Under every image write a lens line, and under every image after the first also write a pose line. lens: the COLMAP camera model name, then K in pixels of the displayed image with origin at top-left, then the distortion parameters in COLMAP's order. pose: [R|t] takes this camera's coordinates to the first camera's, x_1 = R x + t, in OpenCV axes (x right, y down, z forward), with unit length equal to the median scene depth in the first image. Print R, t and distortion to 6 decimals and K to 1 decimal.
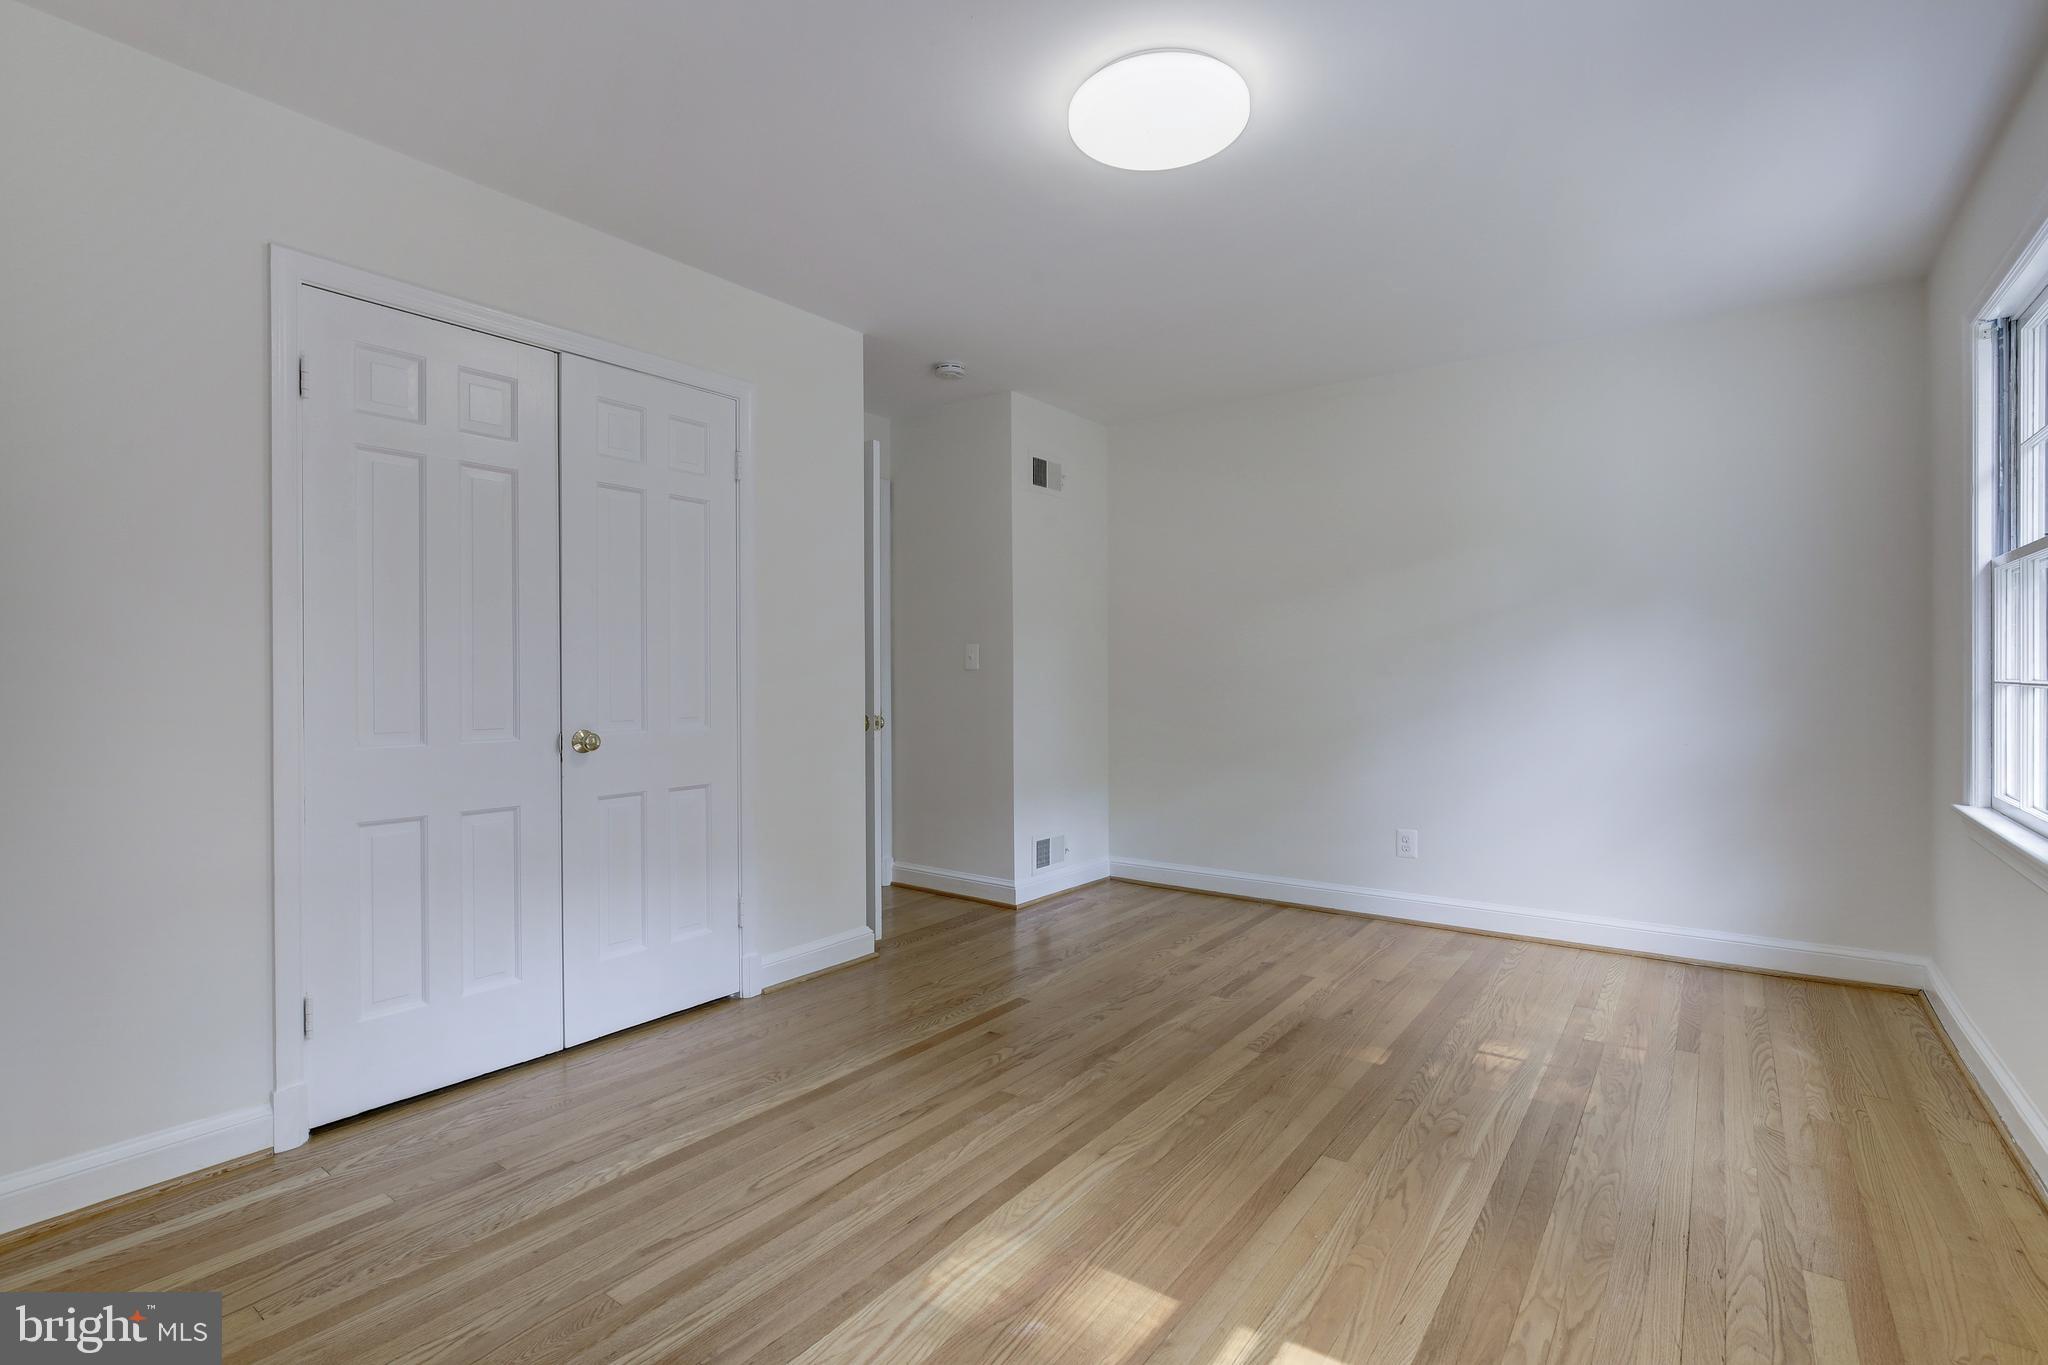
lens RADIAL K [[950.1, 0, 1014.9], [0, 950.1, 685.1], [0, 0, 1]] dist [-0.011847, 0.002936]
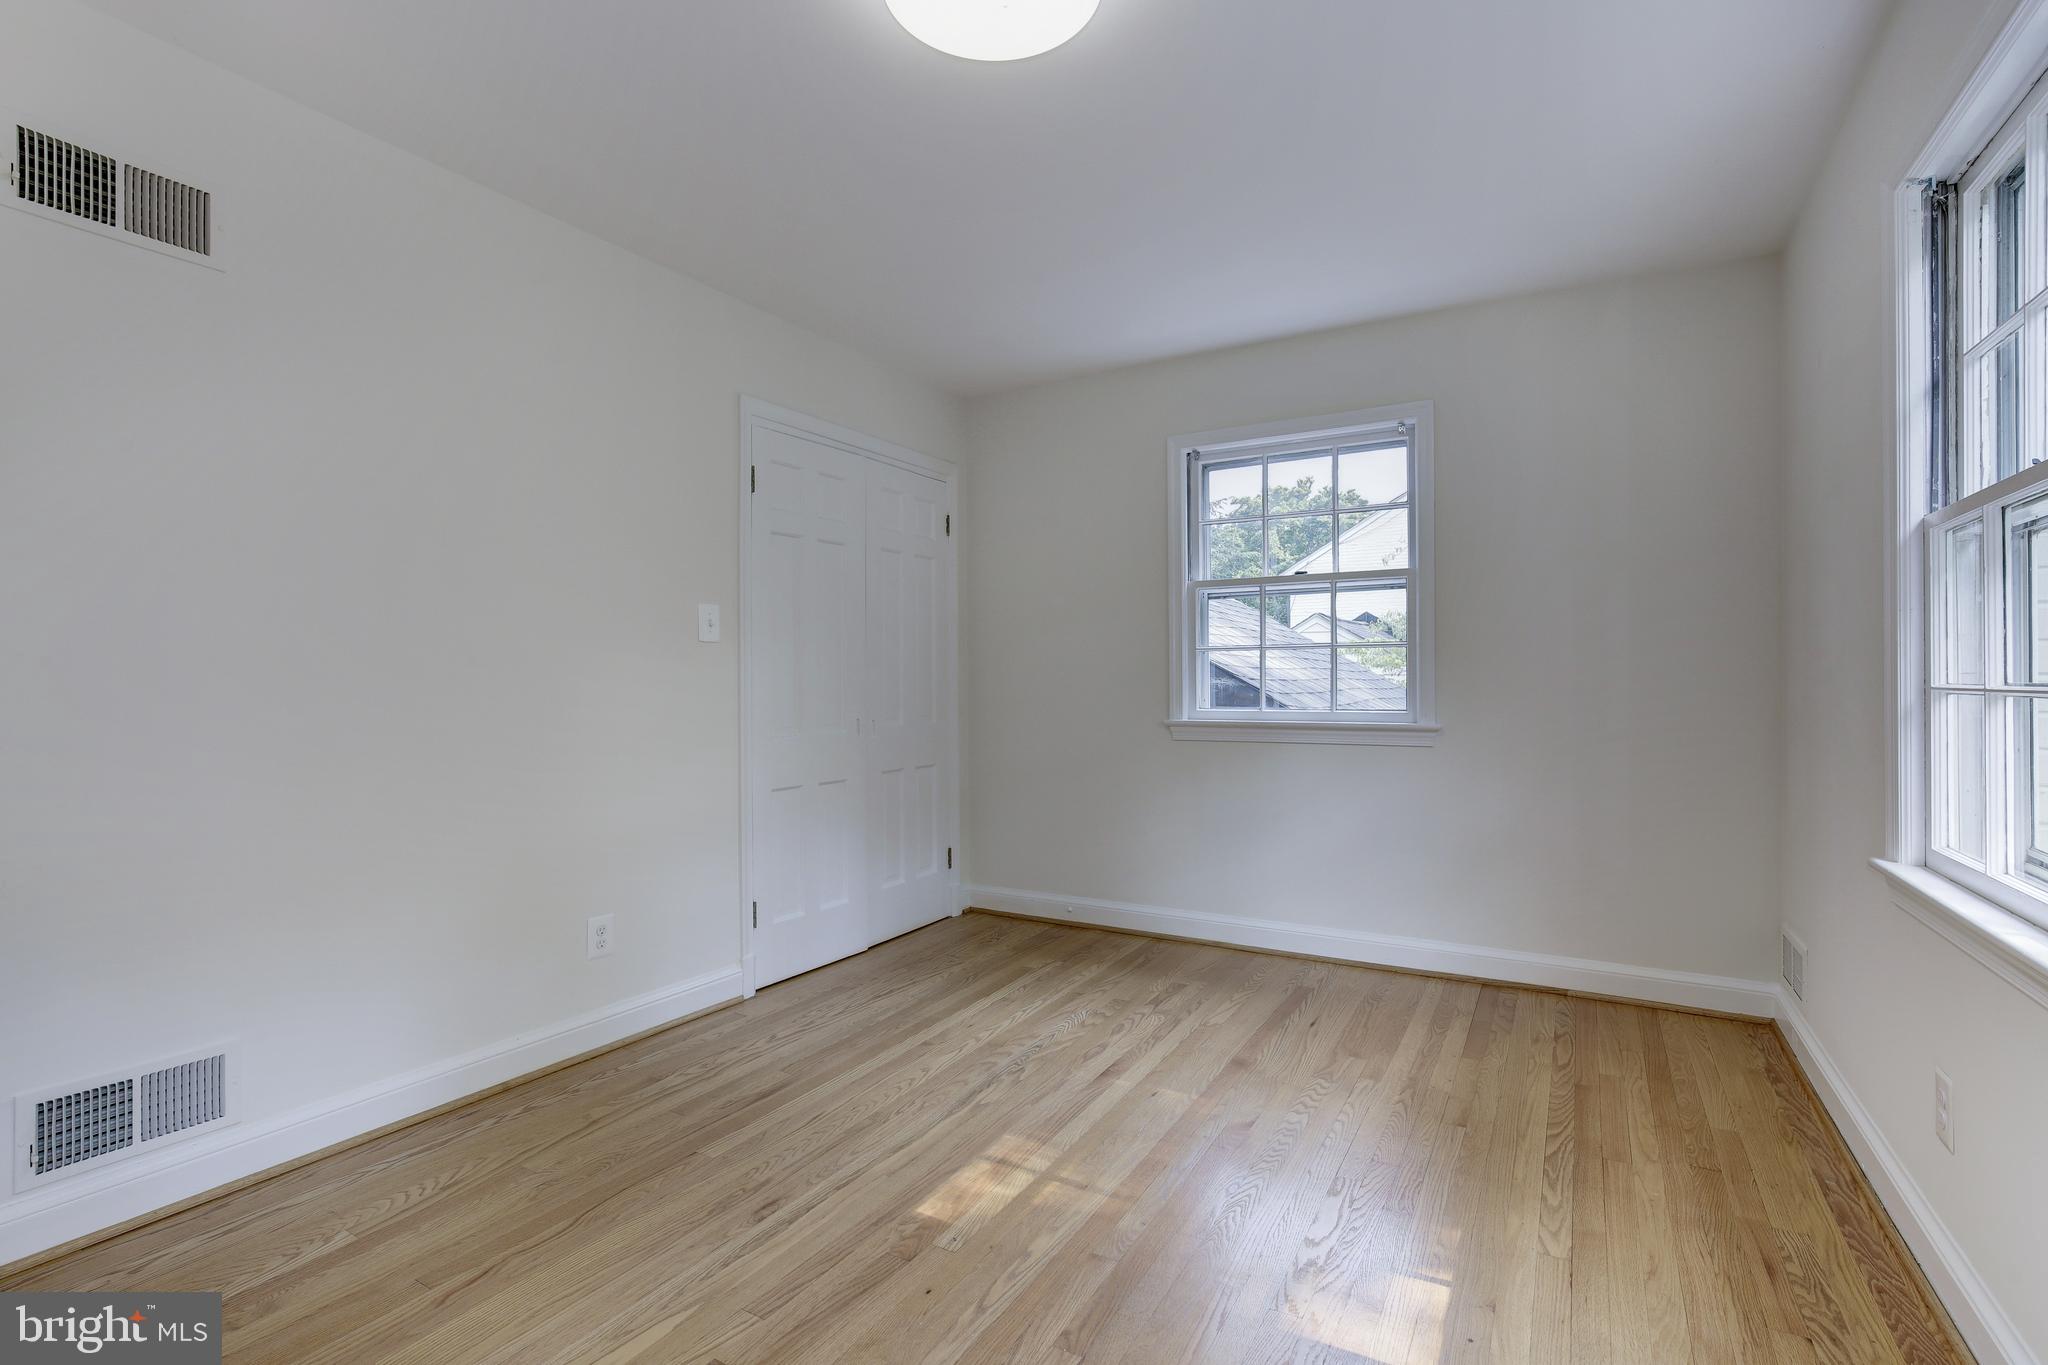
lens RADIAL K [[950.1, 0, 1034.0], [0, 950.1, 686.7], [0, 0, 1]] dist [-0.011847, 0.002936]
pose [[0.992671, 0.003653, 0.120792, 0.278561], [-0.002395, 0.999941, -0.010562, 0.004101], [-0.120824, 0.010195, 0.992622, 0.369994]]
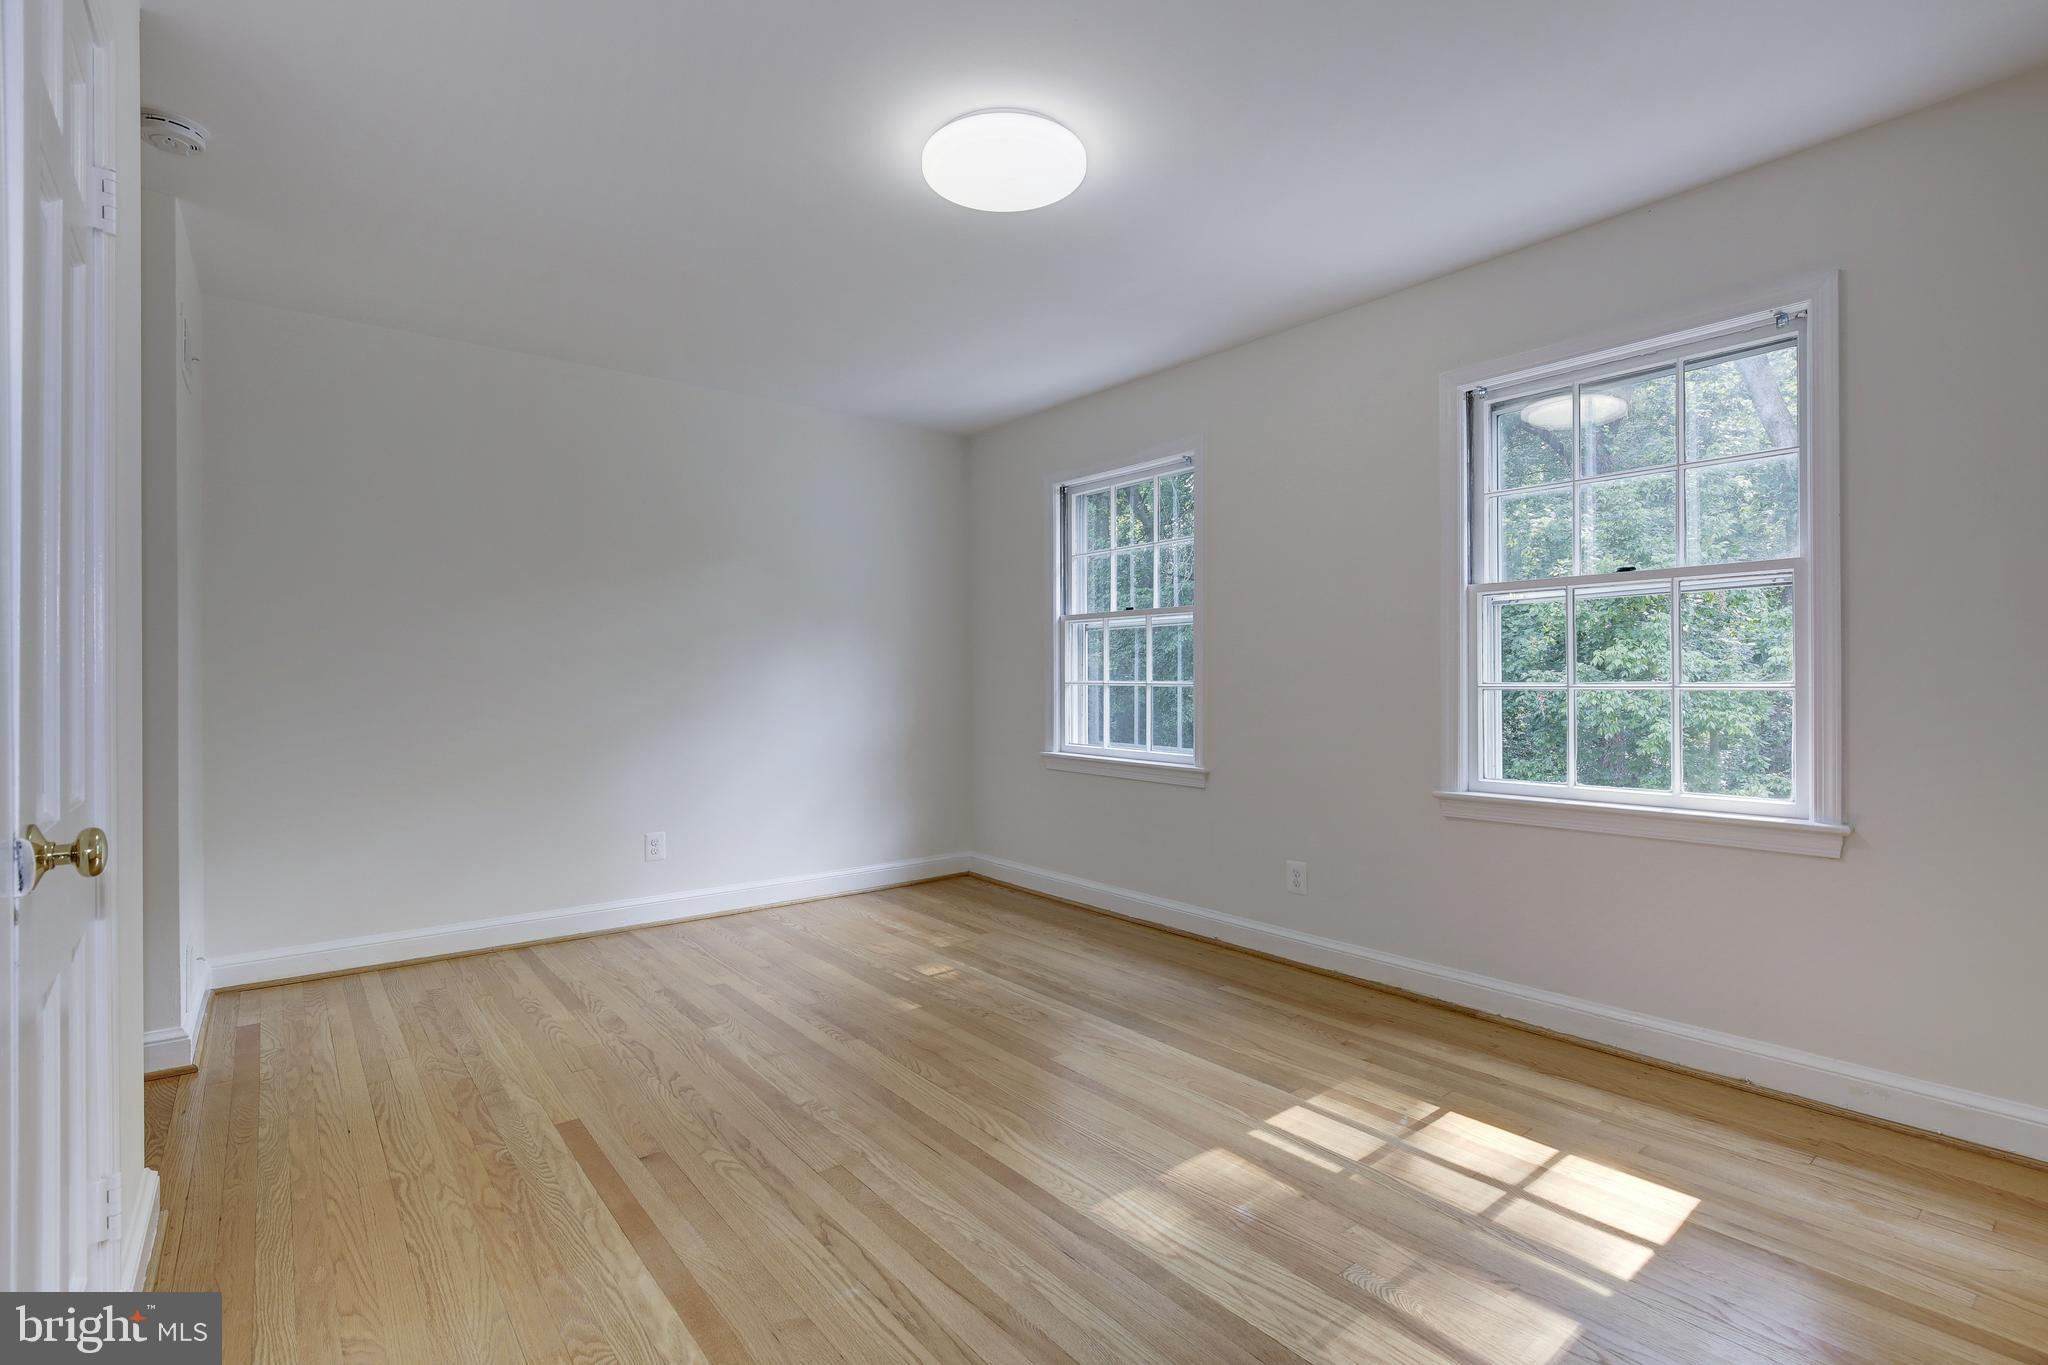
lens RADIAL K [[950.1, 0, 1033.9], [0, 950.1, 680.7], [0, 0, 1]] dist [-0.011847, 0.002936]
pose [[0.246846, 0.001947, 0.969053, -0.762339], [0.011369, 0.999923, -0.004905, 0.000279], [-0.968988, 0.012228, 0.246805, 0.591155]]
